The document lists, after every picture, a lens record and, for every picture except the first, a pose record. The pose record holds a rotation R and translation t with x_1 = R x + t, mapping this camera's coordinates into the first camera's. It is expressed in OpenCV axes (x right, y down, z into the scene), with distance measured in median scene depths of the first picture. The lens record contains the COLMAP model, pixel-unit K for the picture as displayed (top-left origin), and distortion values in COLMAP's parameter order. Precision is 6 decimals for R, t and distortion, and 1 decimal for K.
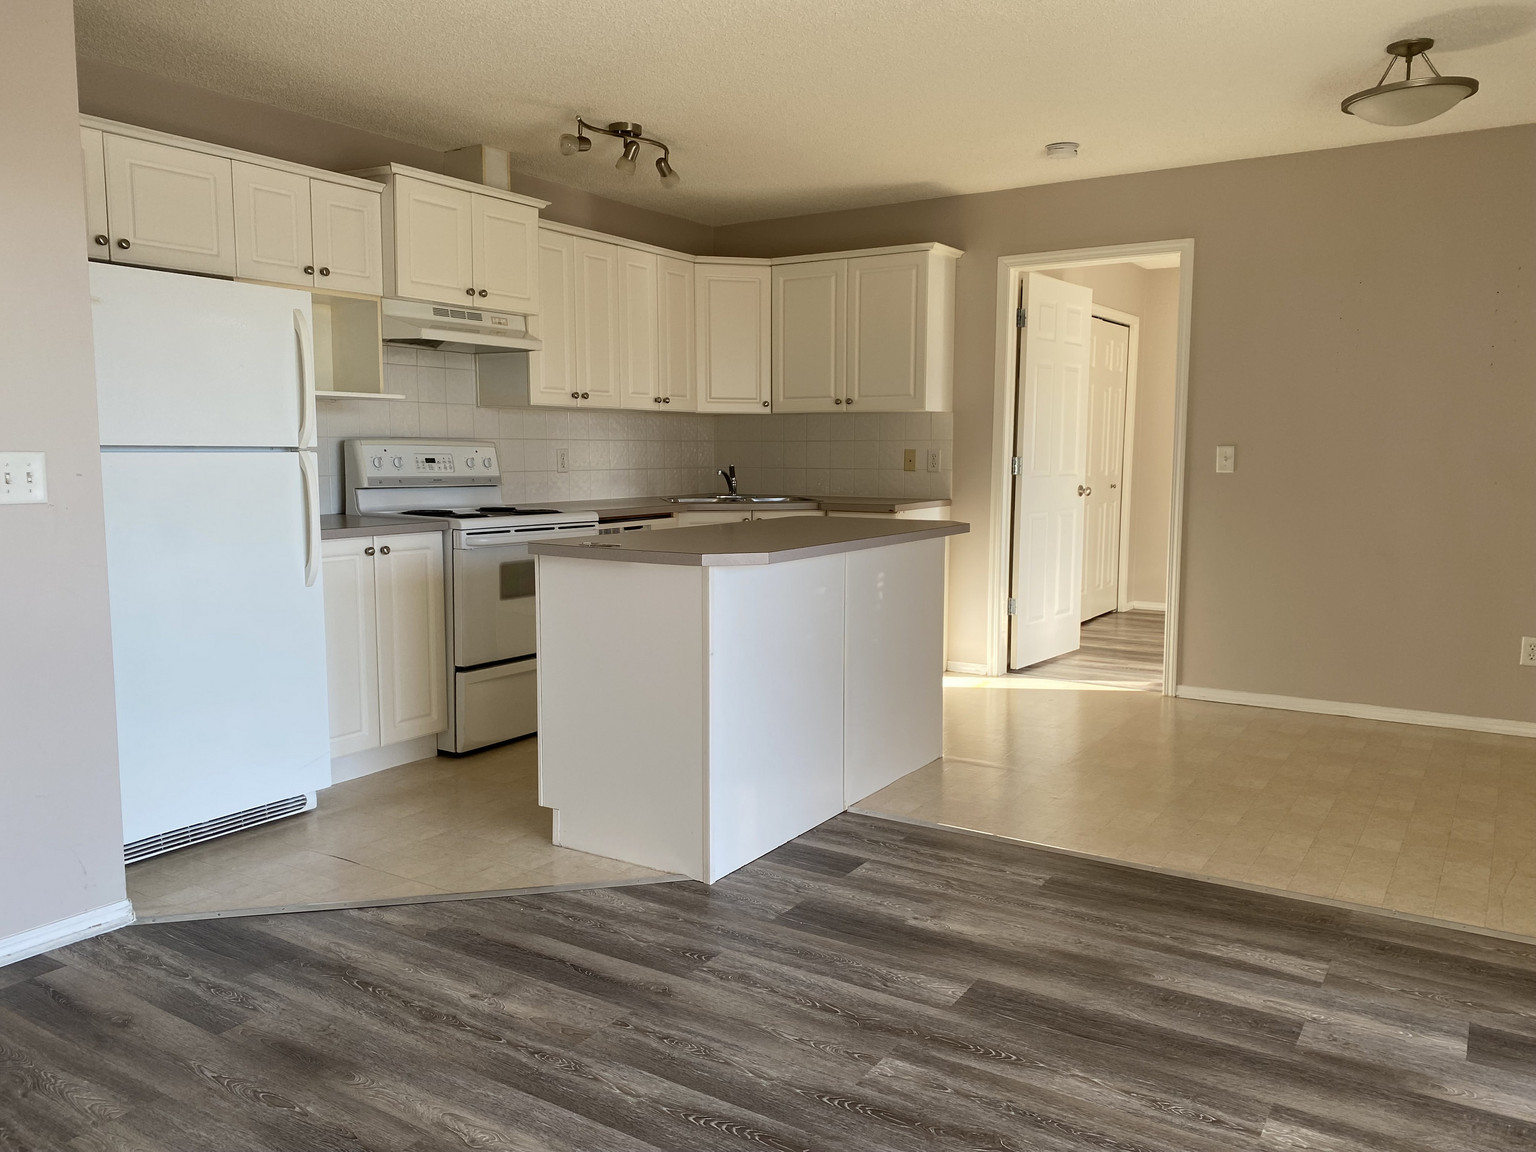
lens RADIAL K [[1157.7, 0, 768.0], [0, 1157.7, 576.0], [0, 0, 1]] dist [0.060023, -0.091323]
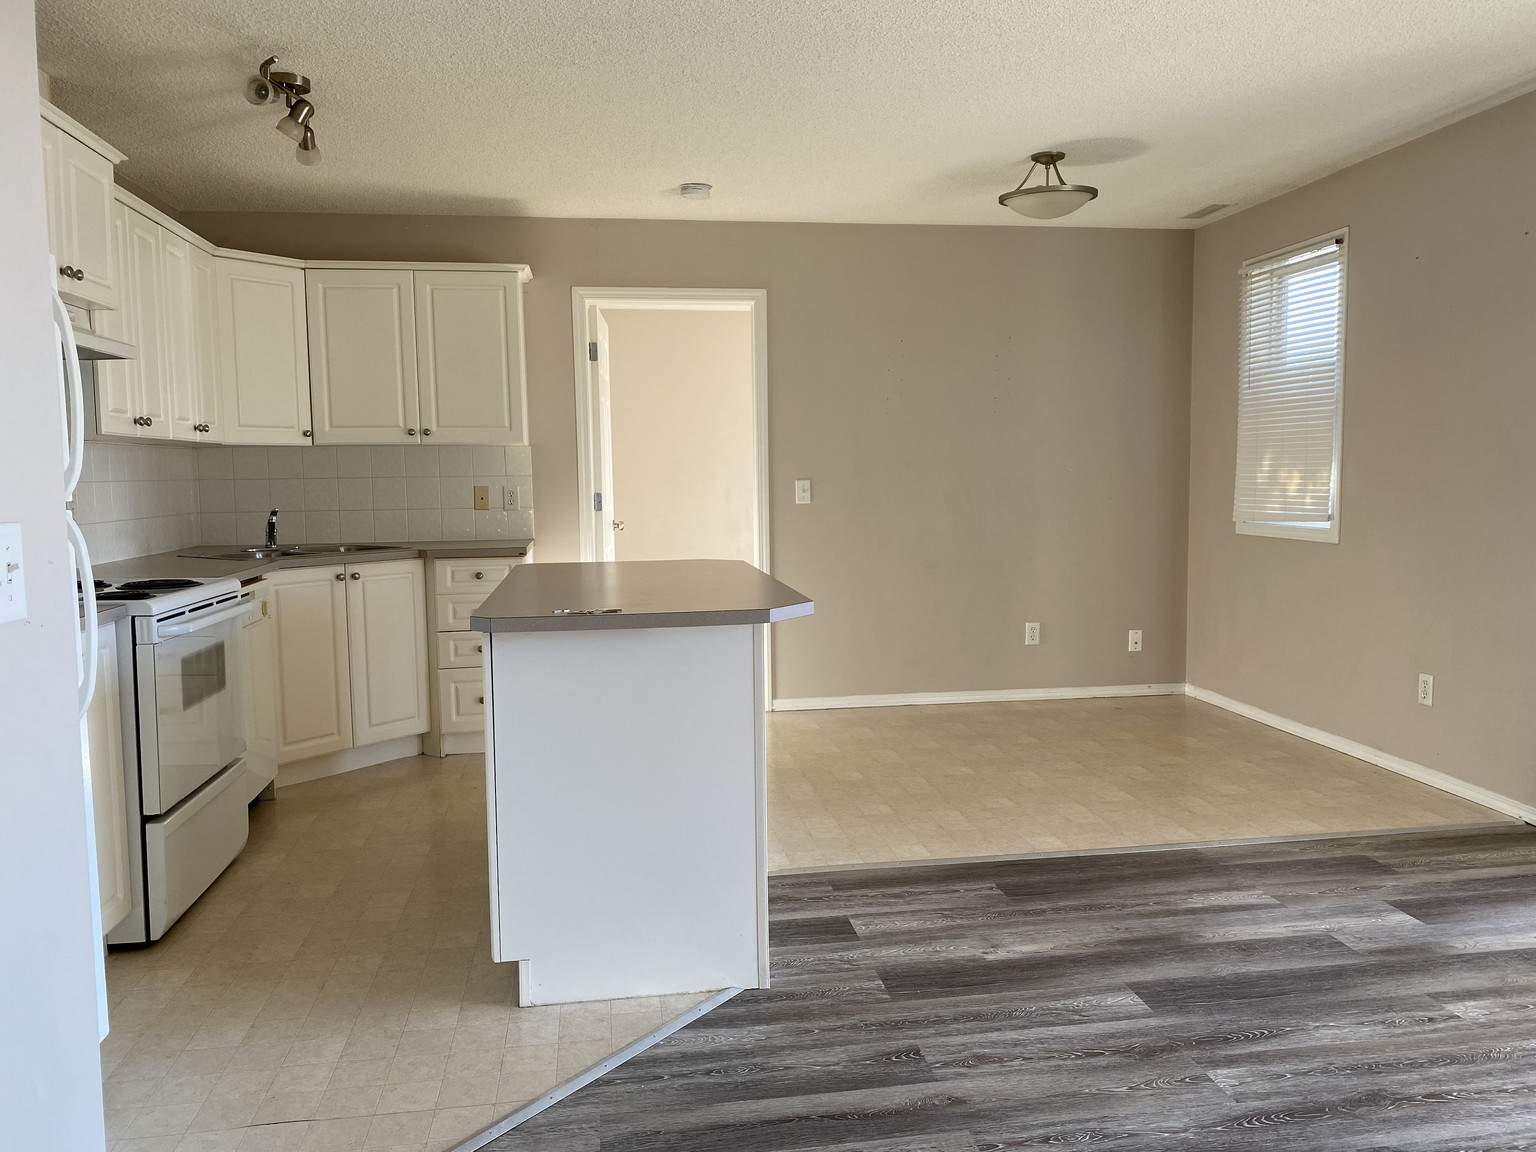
lens RADIAL K [[1170.6, 0, 779.4], [0, 1170.6, 570.0], [0, 0, 1]] dist [0.010494, 0.004129]
pose [[0.747940, -0.067008, 0.660376, -0.683163], [0.087269, 0.996182, 0.002242, -0.055256], [-0.658005, 0.055954, 0.750932, 0.355087]]
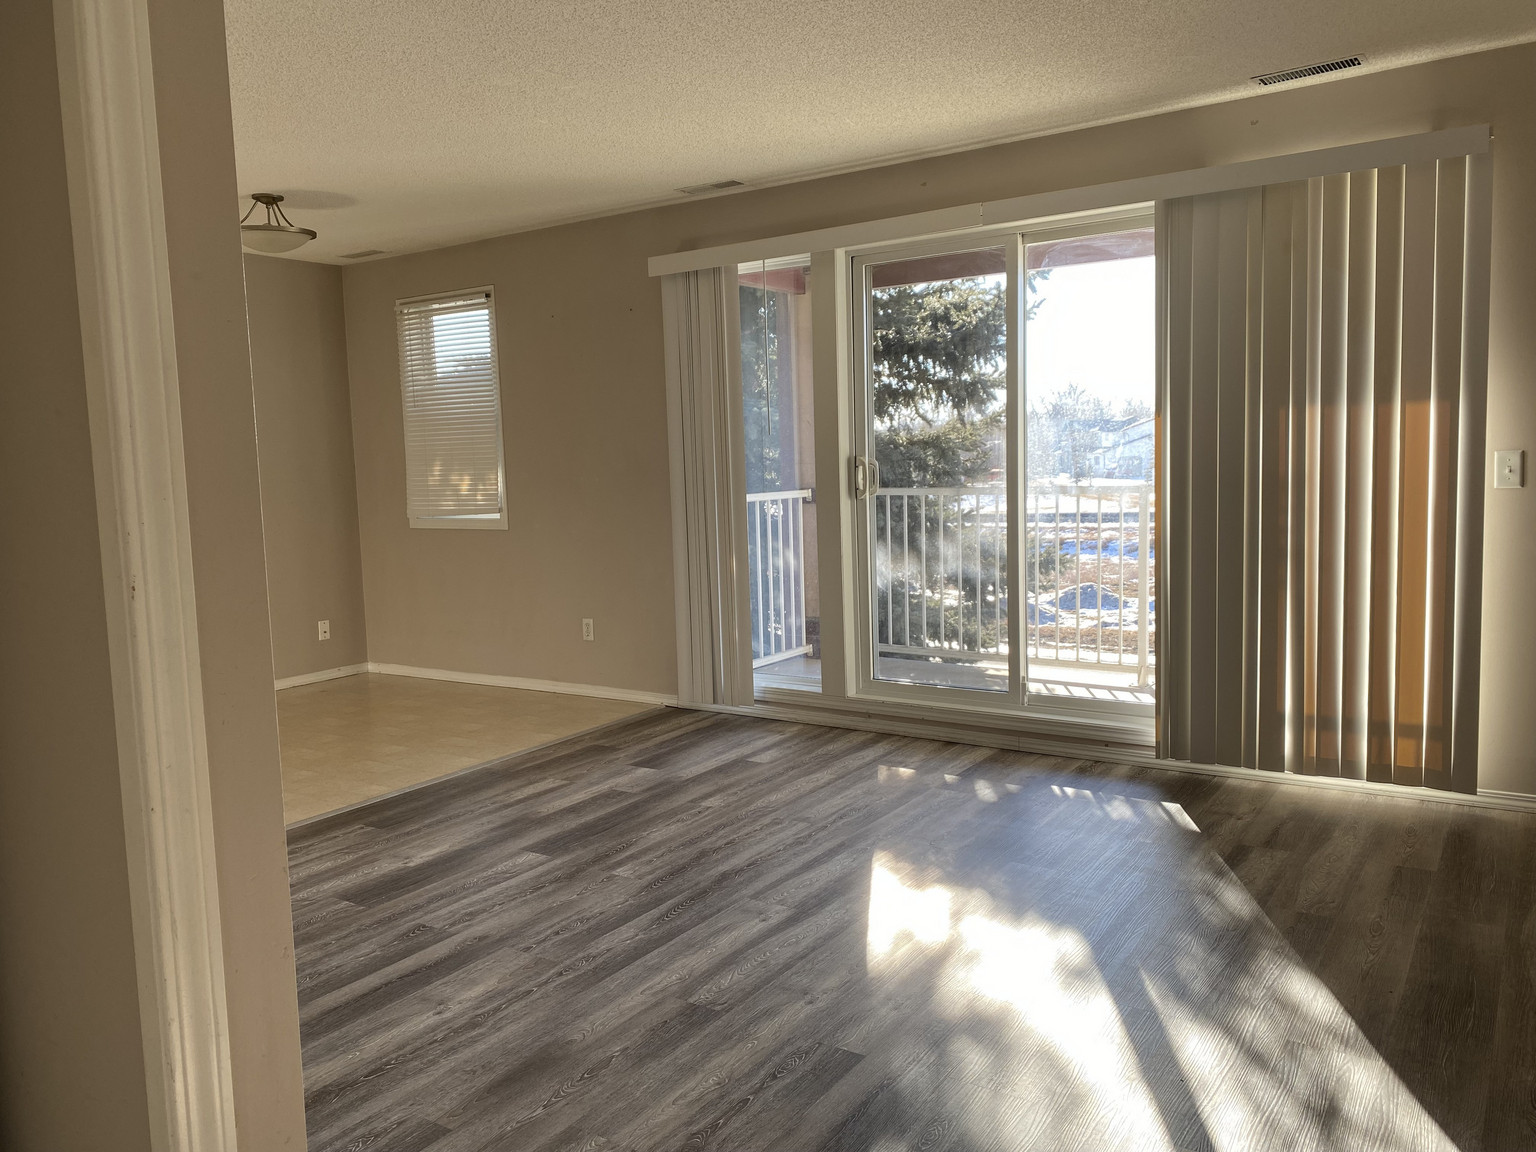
lens RADIAL K [[1156.1, 0, 768.0], [0, 1156.1, 576.0], [0, 0, 1]] dist [0.064059, -0.192977]
pose [[0.022630, -0.105010, 0.994214, -1.123826], [0.144001, 0.984441, 0.100700, -0.082741], [-0.989319, 0.140889, 0.037399, 0.549811]]
